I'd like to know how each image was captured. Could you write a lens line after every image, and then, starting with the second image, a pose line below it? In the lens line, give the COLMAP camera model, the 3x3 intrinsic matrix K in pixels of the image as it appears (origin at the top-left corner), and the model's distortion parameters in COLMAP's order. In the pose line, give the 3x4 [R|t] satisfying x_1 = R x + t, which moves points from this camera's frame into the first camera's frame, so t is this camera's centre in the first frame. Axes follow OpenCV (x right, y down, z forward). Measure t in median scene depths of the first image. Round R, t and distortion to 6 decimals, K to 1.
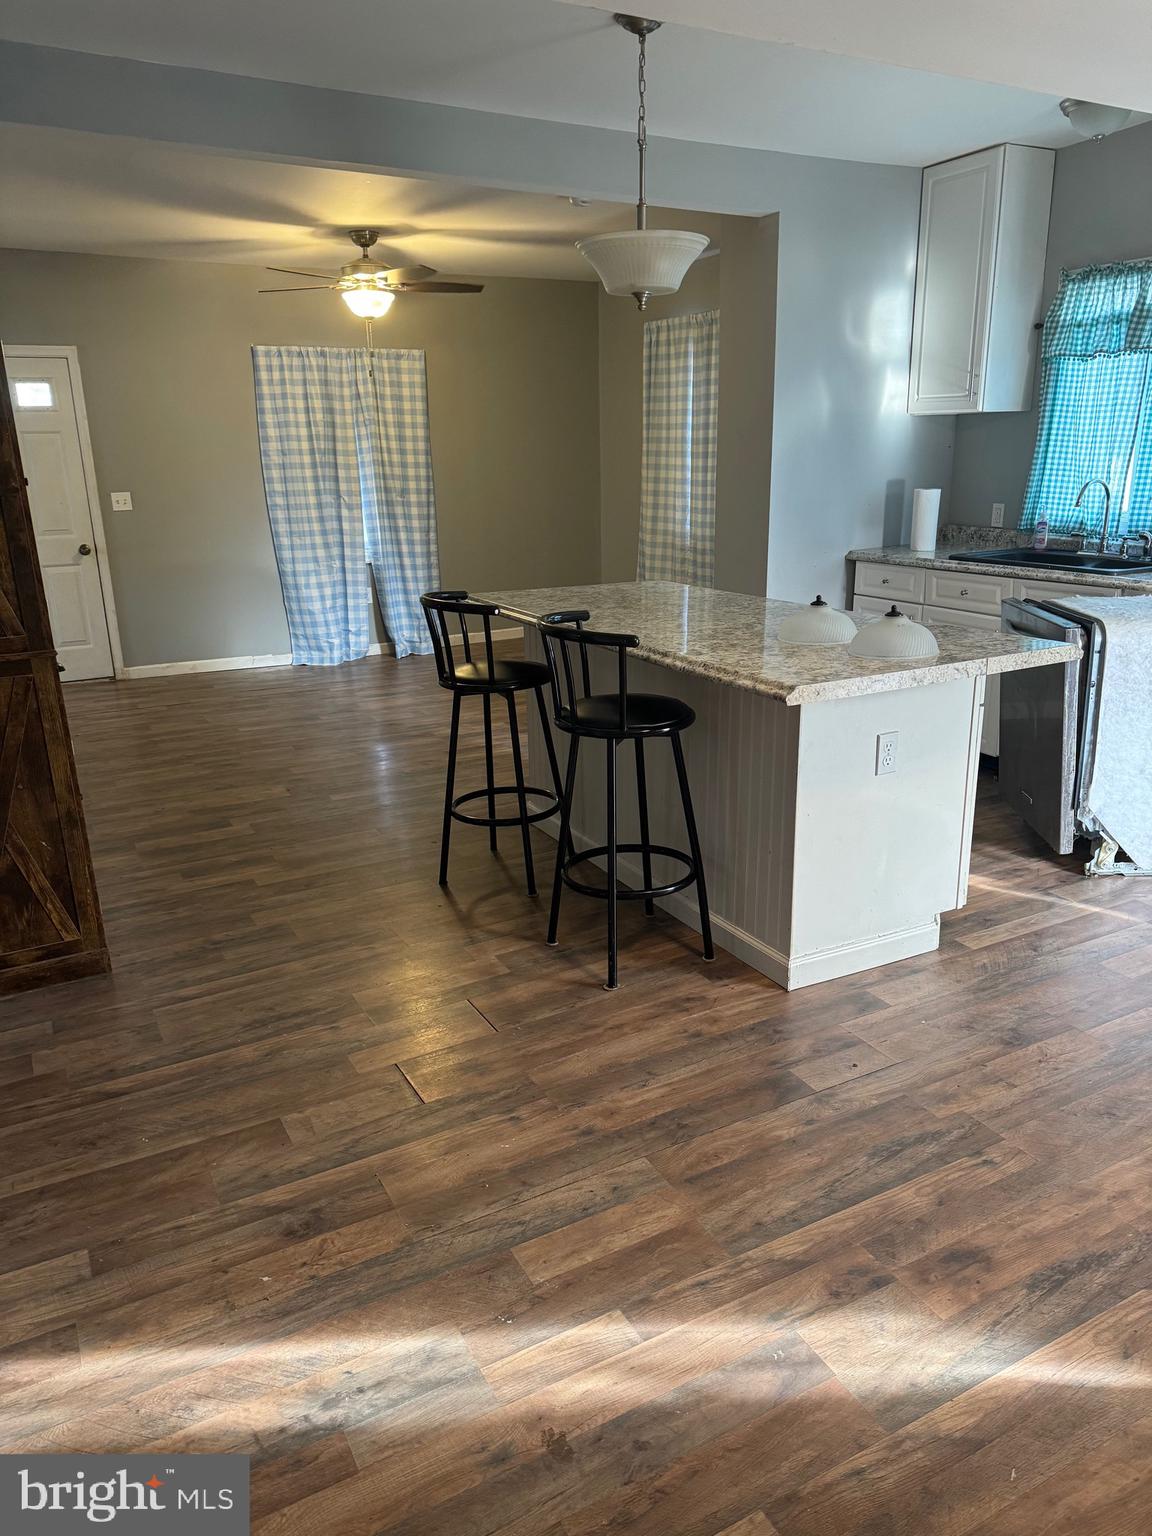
lens RADIAL K [[1086.5, 0, 576.5], [0, 1086.5, 791.6], [0, 0, 1]] dist [0.091684, -0.130861]
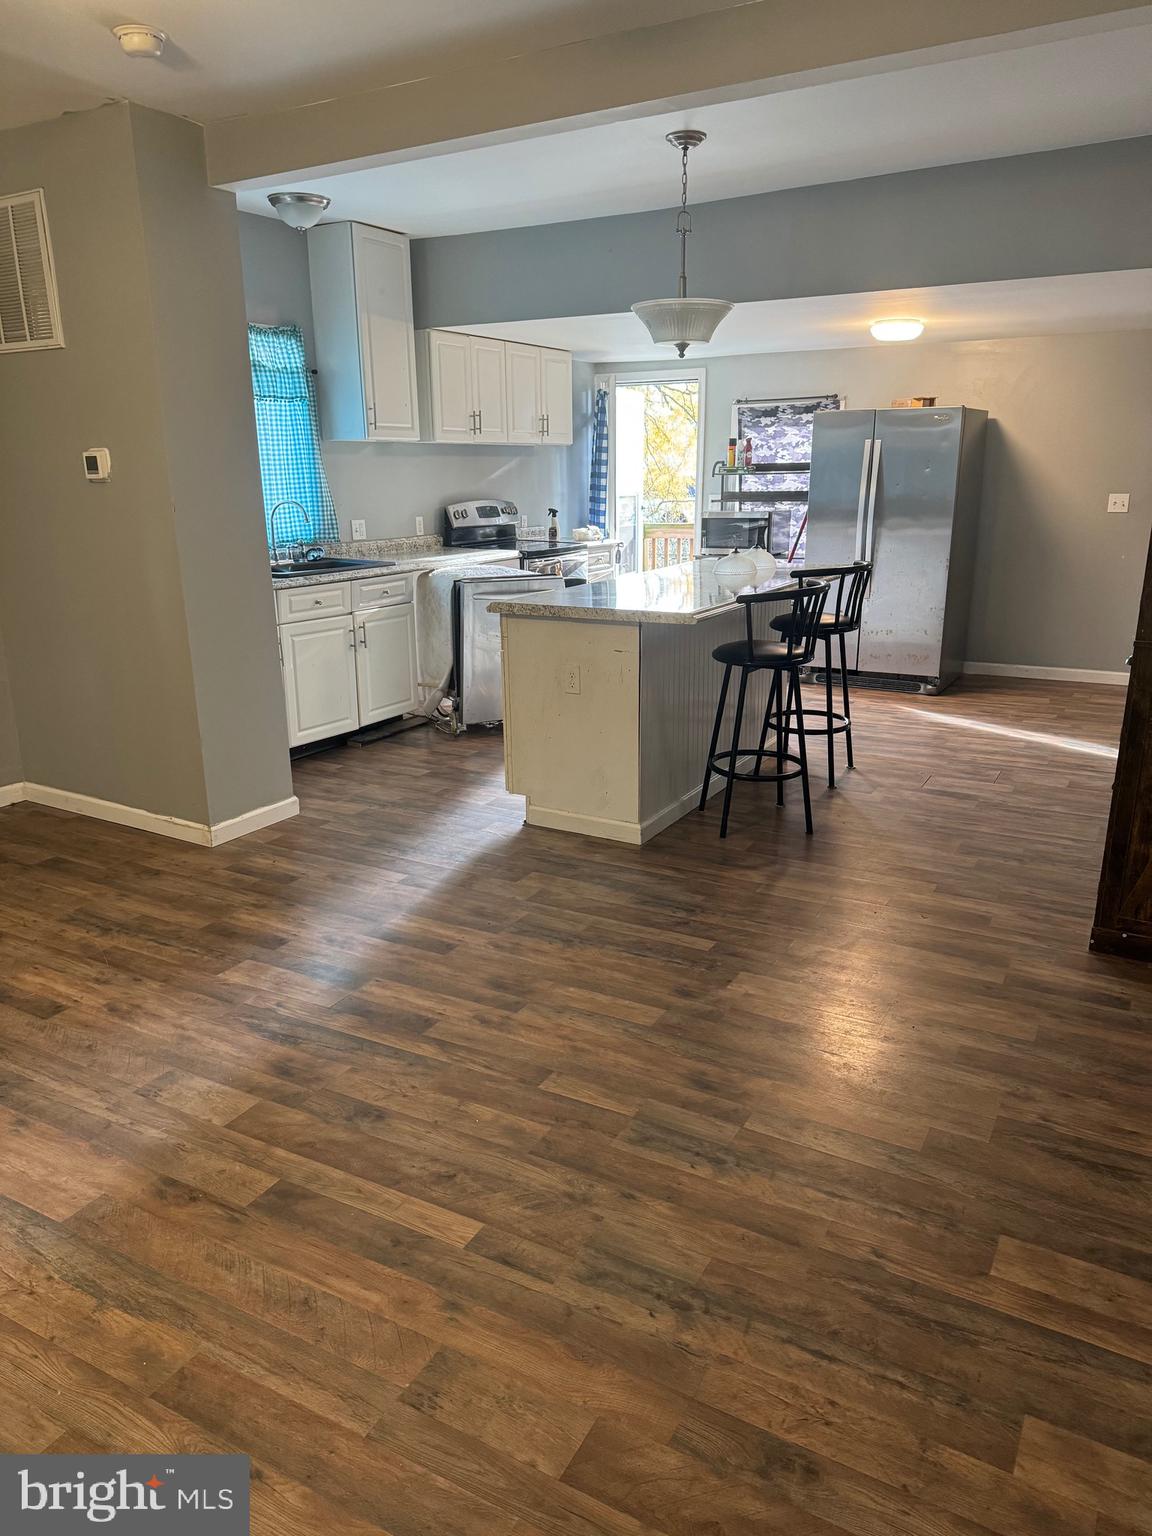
lens RADIAL K [[1063.9, 0, 576.7], [0, 1063.9, 788.7], [0, 0, 1]] dist [0.112329, -0.169608]
pose [[-0.540792, -0.221726, 0.811407, -0.459109], [0.268275, 0.868792, 0.416208, -0.253517], [-0.797228, 0.442763, -0.410352, 0.833960]]
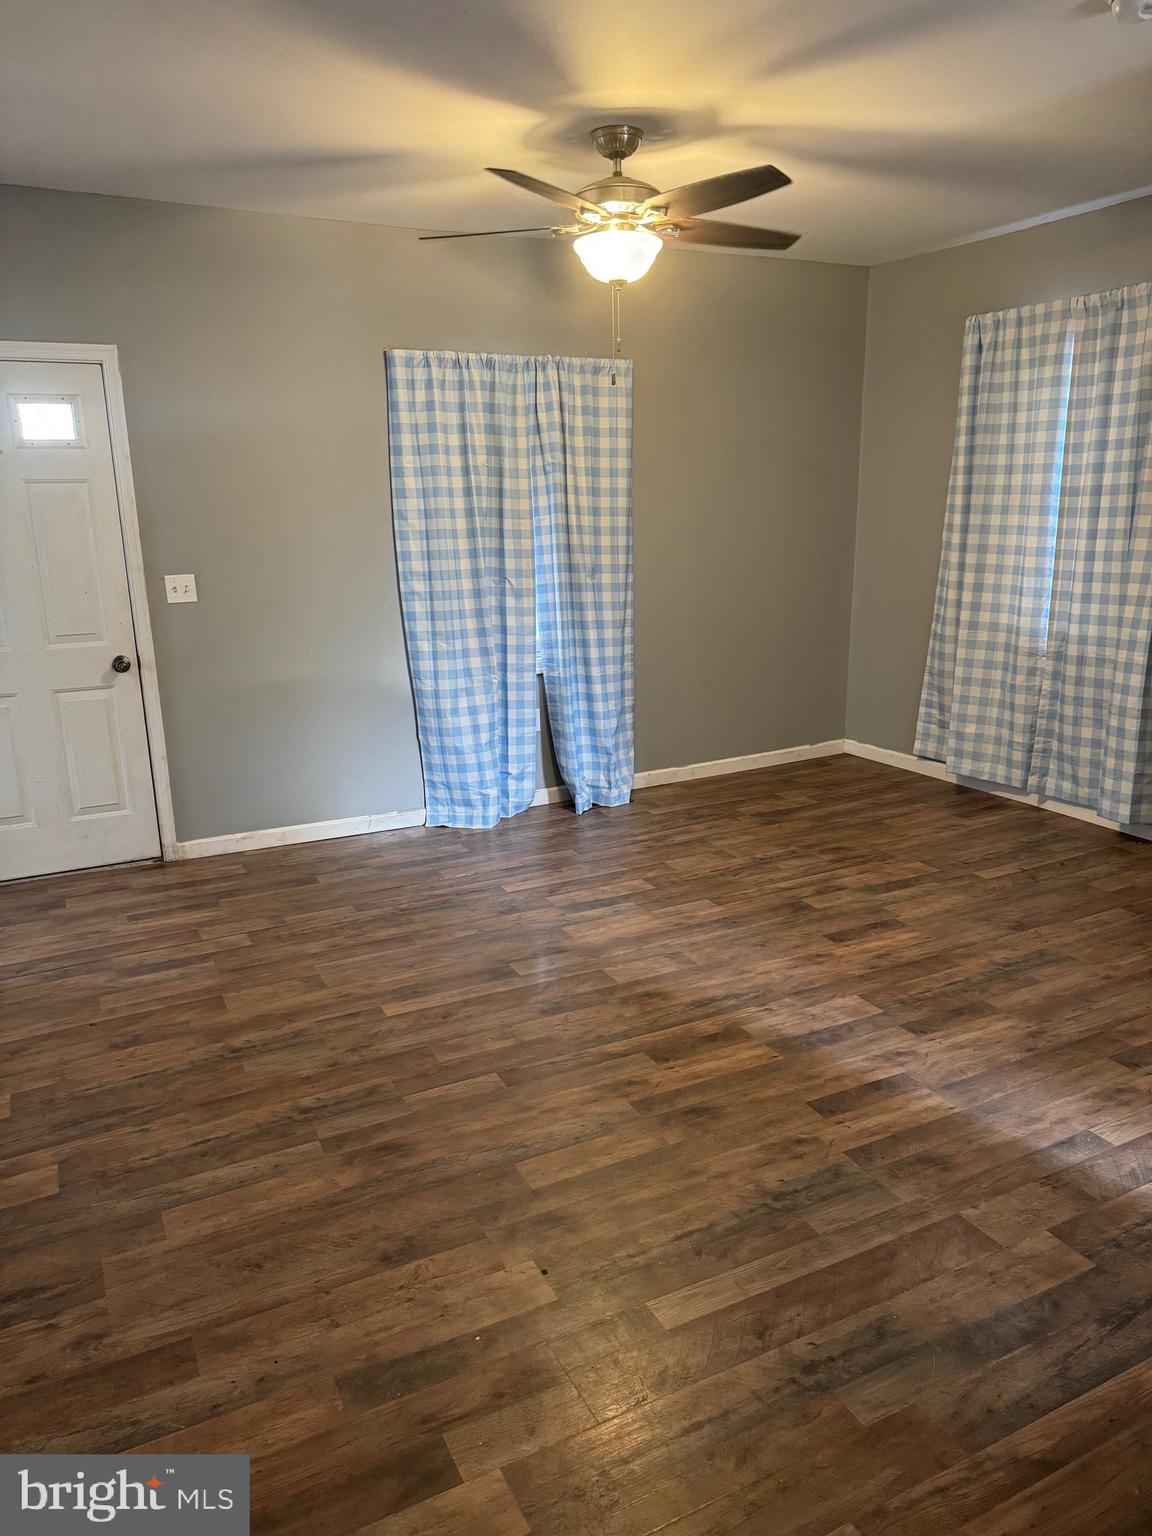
lens RADIAL K [[1063.9, 0, 576.7], [0, 1063.9, 788.7], [0, 0, 1]] dist [0.112329, -0.169608]
pose [[0.999699, 0.005795, -0.023833, -0.158293], [-0.006853, 0.998983, -0.044554, -0.114681], [0.023550, 0.044704, 0.998723, 0.364219]]
